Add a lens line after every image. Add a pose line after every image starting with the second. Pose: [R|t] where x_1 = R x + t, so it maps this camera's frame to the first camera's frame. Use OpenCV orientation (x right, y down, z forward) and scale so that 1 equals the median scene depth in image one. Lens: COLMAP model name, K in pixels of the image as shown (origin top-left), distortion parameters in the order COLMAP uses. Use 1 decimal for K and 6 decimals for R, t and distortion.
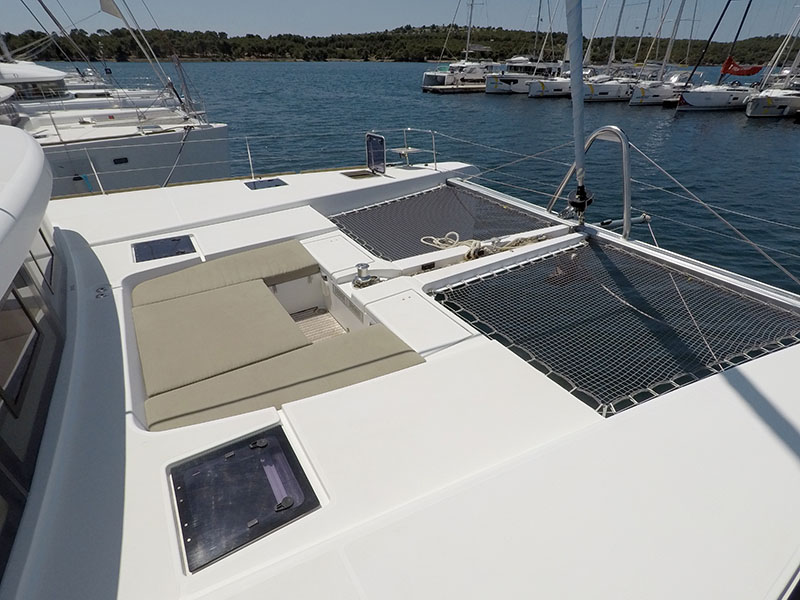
lens RADIAL K [[412.6, 0, 400.0], [0, 412.6, 300.0], [0, 0, 1]] dist [-0.002384, -0.000836]
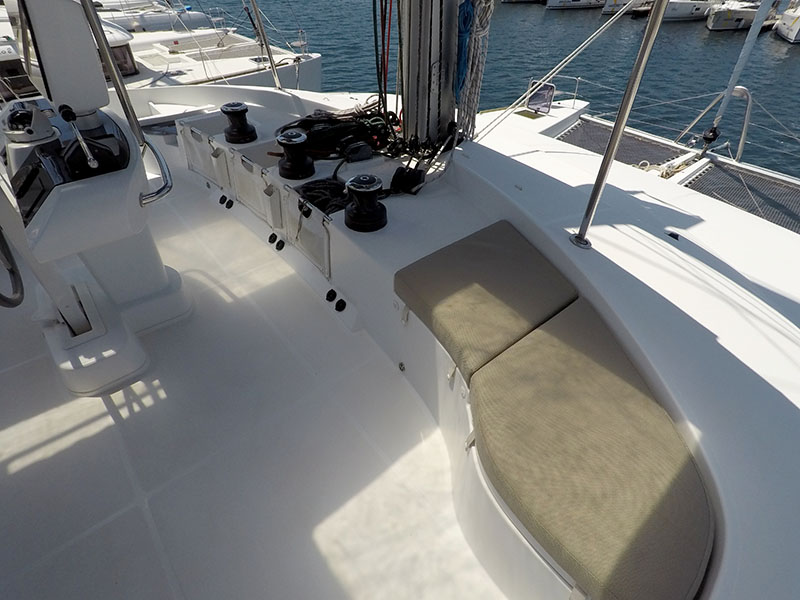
lens RADIAL K [[412.6, 0, 400.0], [0, 412.6, 300.0], [0, 0, 1]] dist [-0.002384, -0.000836]
pose [[0.990207, -0.069366, 0.121153, -0.866708], [0.045197, 0.980372, 0.191907, 0.012567], [-0.132086, -0.184552, 0.973906, -0.434583]]
